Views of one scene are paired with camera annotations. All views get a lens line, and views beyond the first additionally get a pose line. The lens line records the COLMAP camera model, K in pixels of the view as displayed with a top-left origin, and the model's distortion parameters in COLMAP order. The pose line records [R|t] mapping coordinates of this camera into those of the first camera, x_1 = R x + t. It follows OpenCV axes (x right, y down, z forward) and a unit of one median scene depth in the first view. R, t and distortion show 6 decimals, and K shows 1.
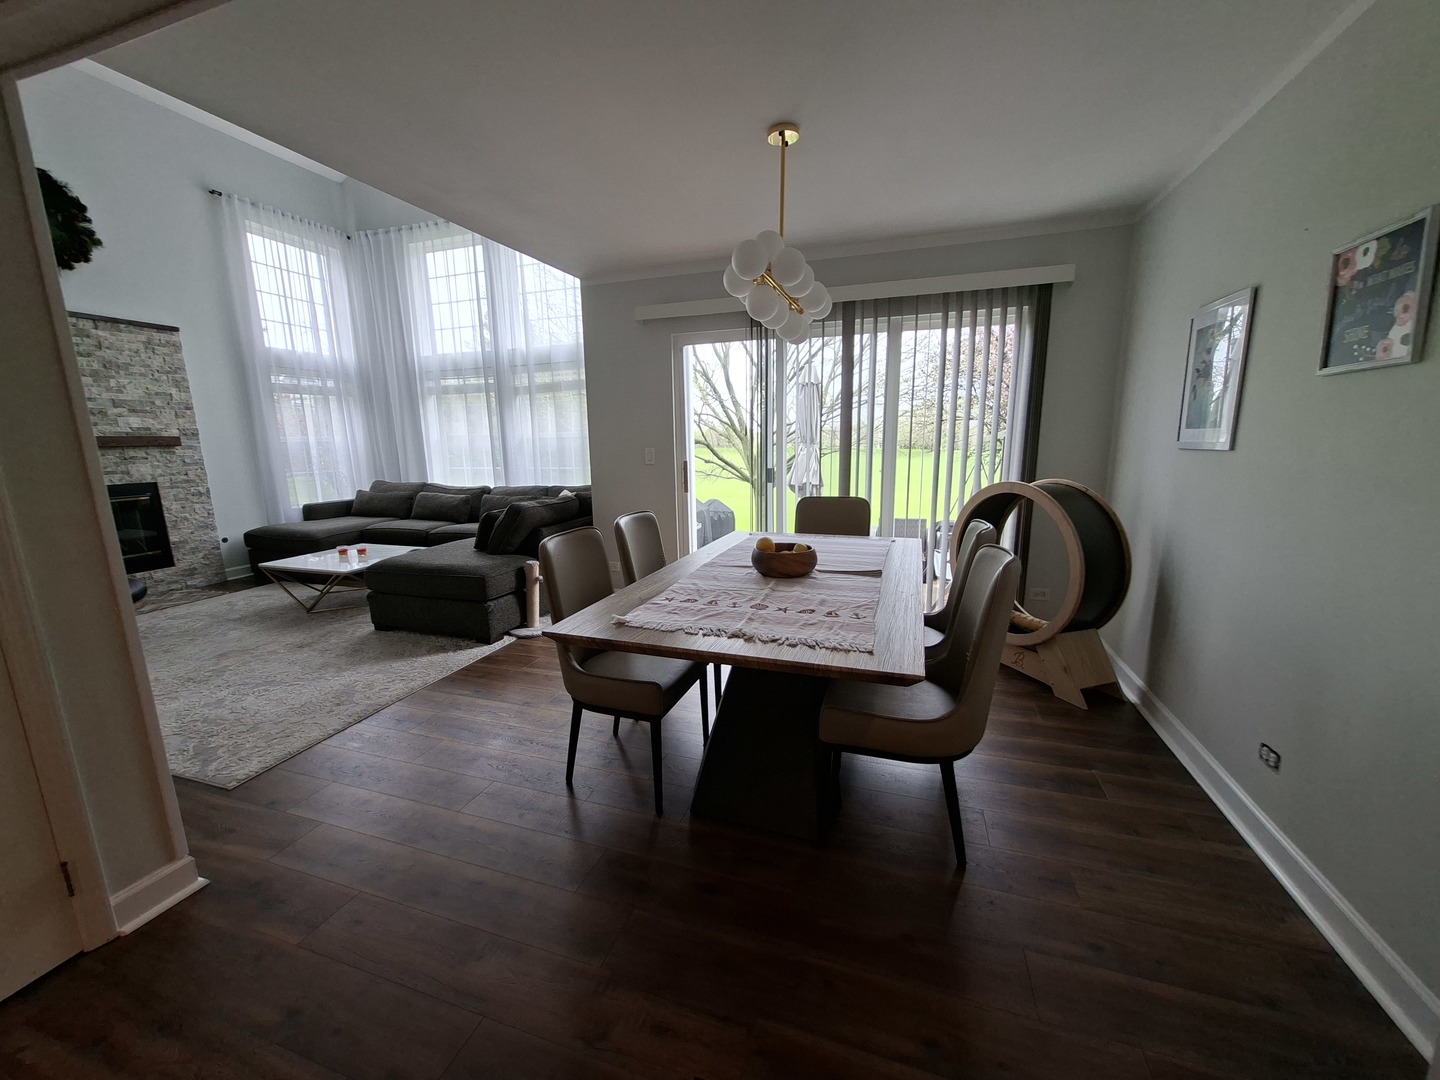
lens RADIAL K [[568.2, 0, 714.1], [0, 568.2, 548.4], [0, 0, 1]] dist [0.001545, -0.000113]
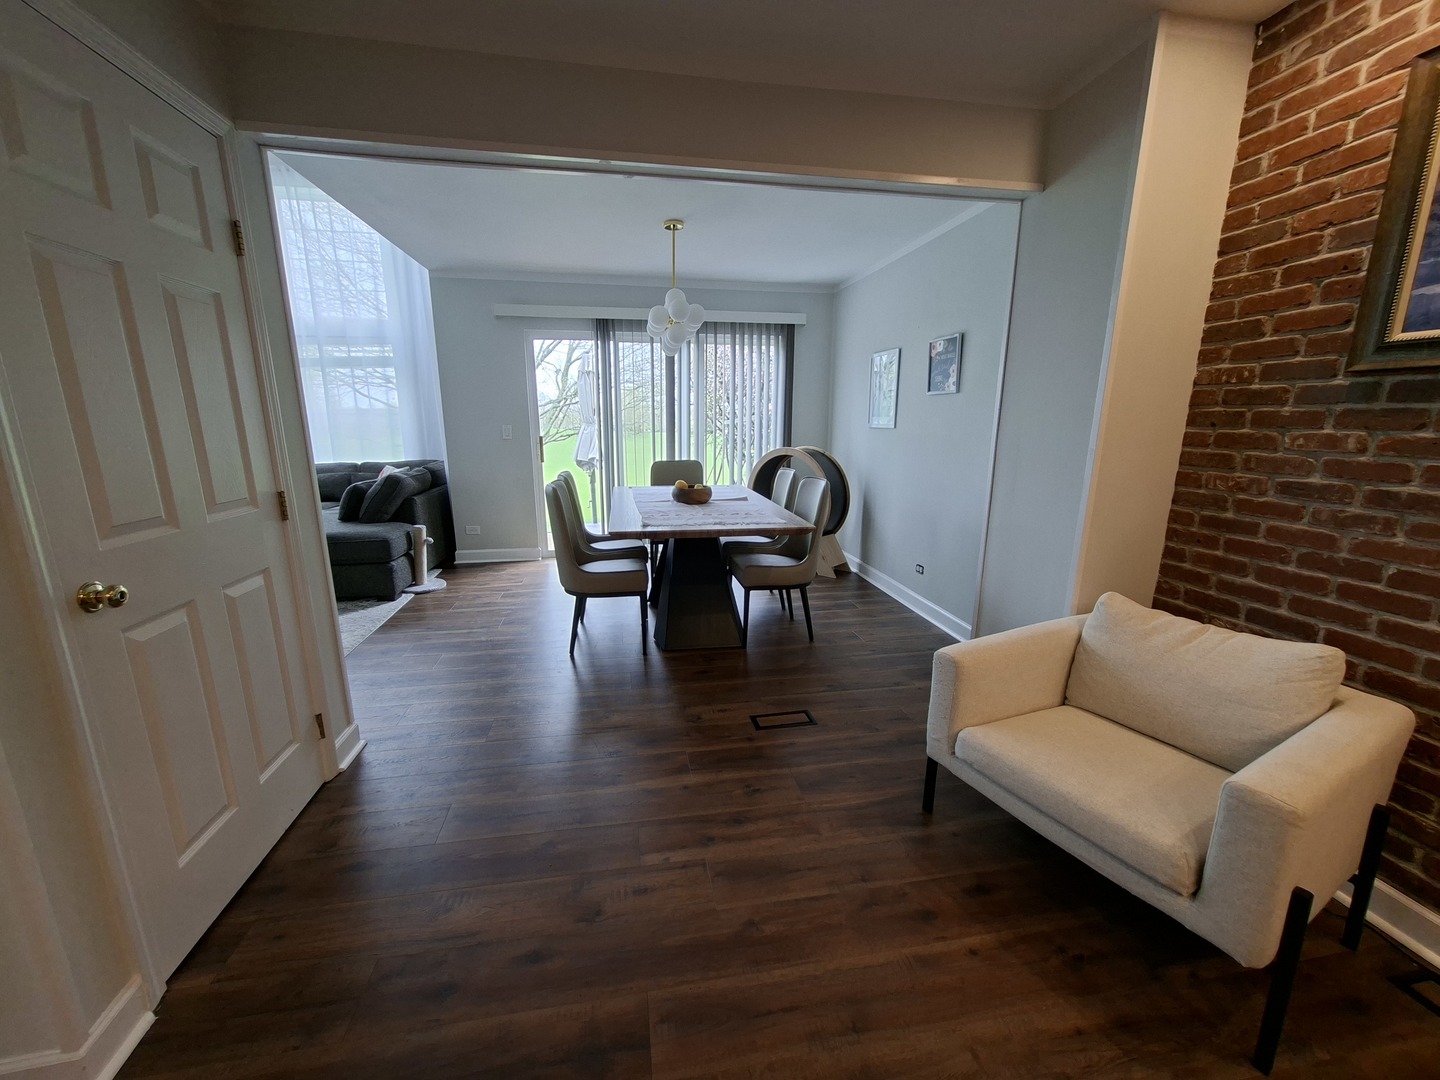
lens RADIAL K [[568.2, 0, 713.3], [0, 568.2, 538.6], [0, 0, 1]] dist [0.001545, -0.000113]
pose [[0.880525, -0.082643, 0.466740, -0.309461], [0.075291, 0.996567, 0.034416, 0.049504], [-0.467983, 0.004838, 0.883724, -0.234224]]
